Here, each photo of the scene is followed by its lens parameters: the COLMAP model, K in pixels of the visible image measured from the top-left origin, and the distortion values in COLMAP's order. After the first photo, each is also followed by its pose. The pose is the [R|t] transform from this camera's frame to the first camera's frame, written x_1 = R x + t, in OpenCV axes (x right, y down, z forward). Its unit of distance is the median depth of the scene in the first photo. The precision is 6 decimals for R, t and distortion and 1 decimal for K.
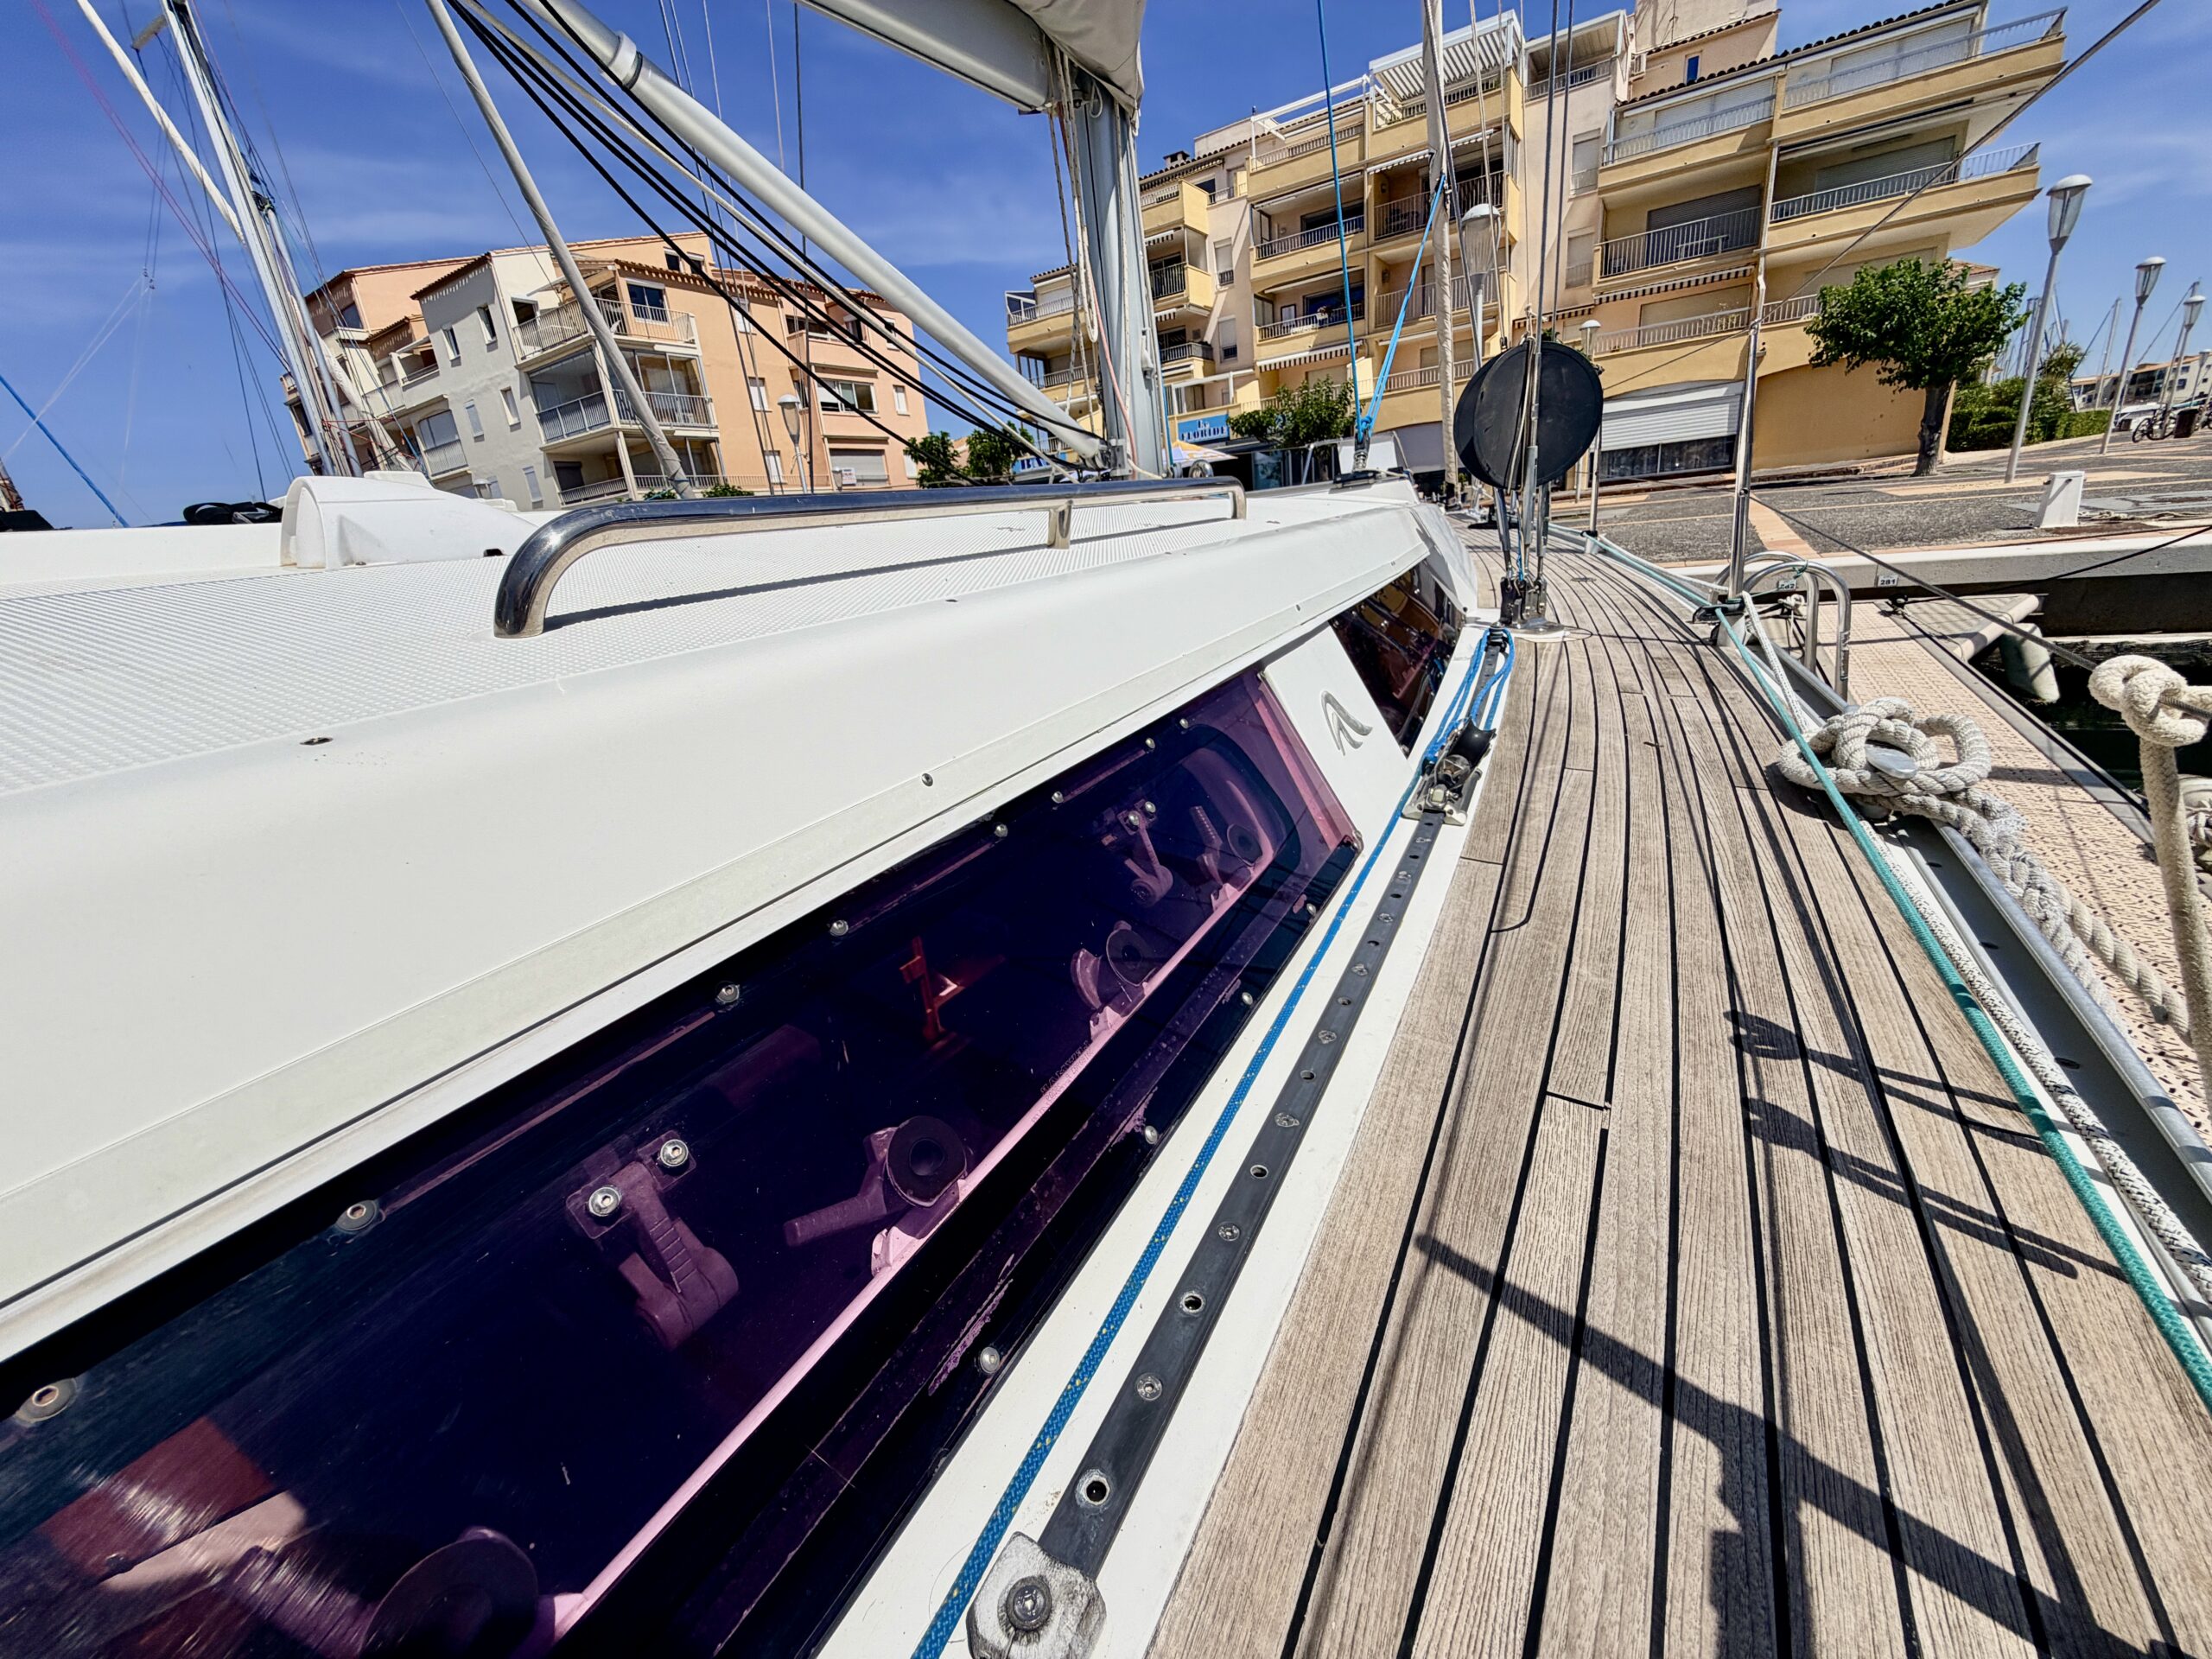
lens RADIAL K [[883.4, 0, 1095.6], [0, 883.4, 827.2], [0, 0, 1]] dist [-0.001958, 0.000779]
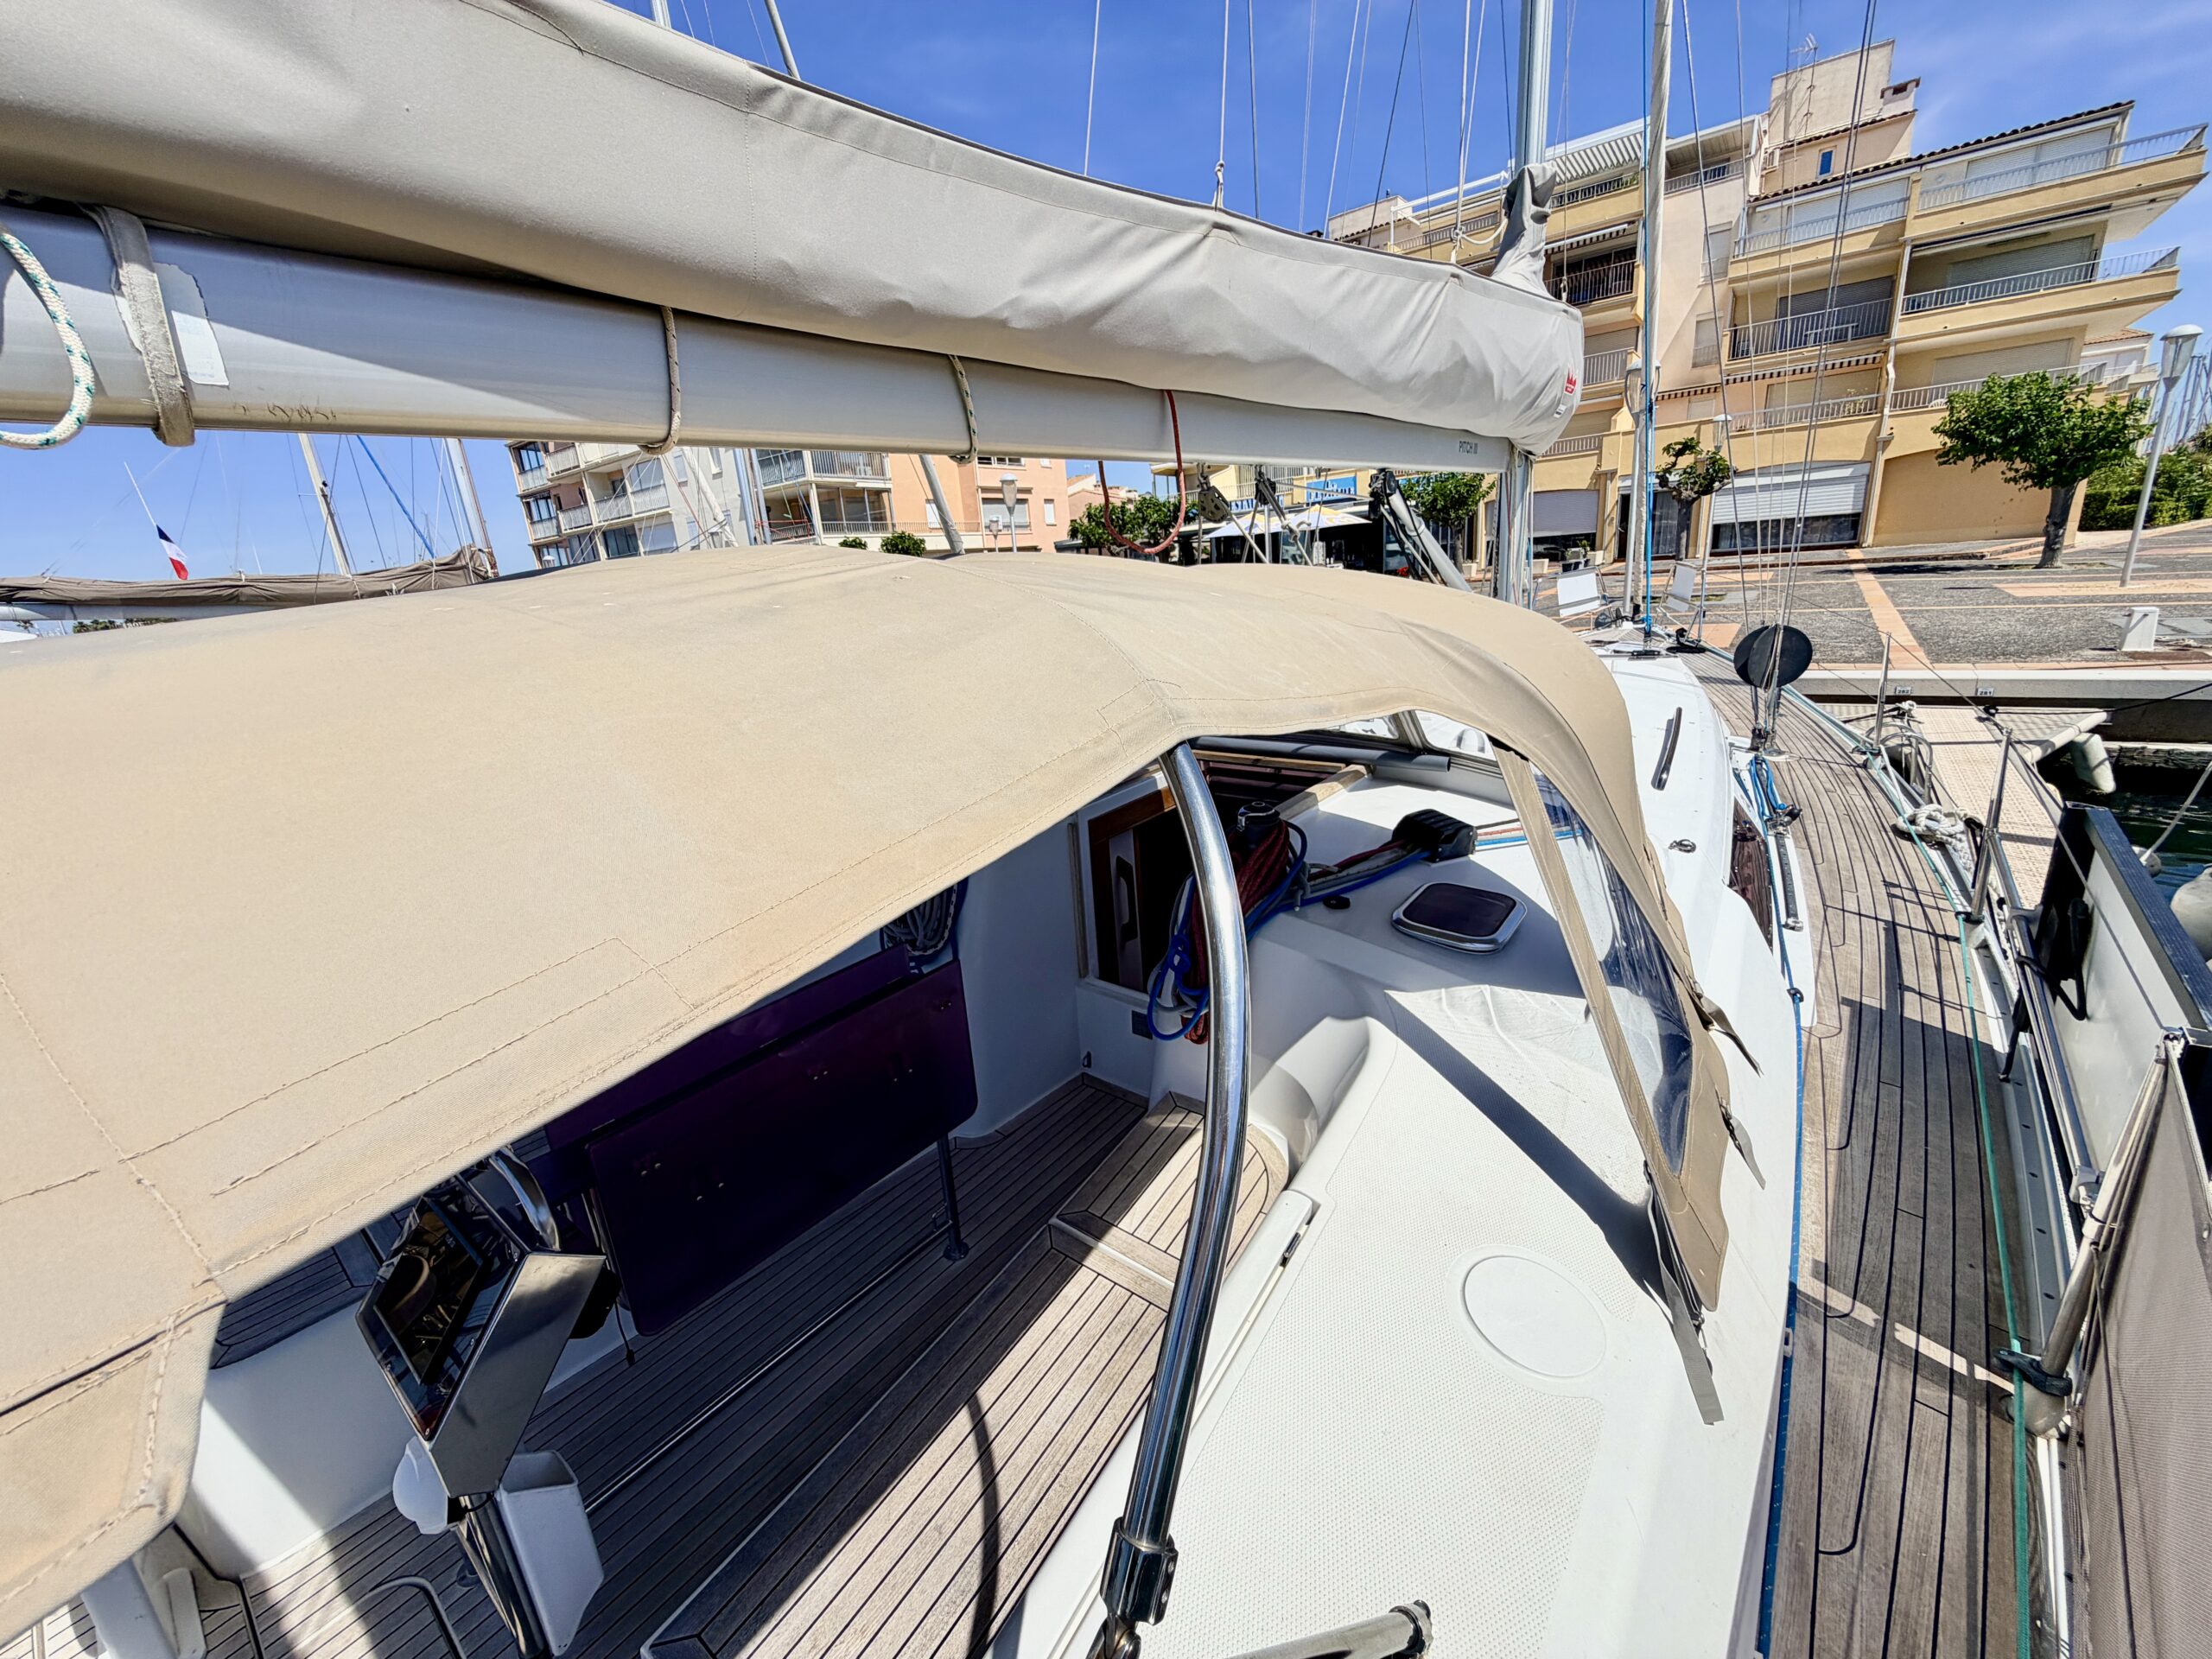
lens RADIAL K [[883.4, 0, 1095.6], [0, 883.4, 827.2], [0, 0, 1]] dist [-0.001958, 0.000779]
pose [[0.995609, 0.051518, -0.078158, -0.085540], [-0.054042, 0.998072, -0.030529, 0.008931], [0.076434, 0.034619, 0.996473, -0.110460]]
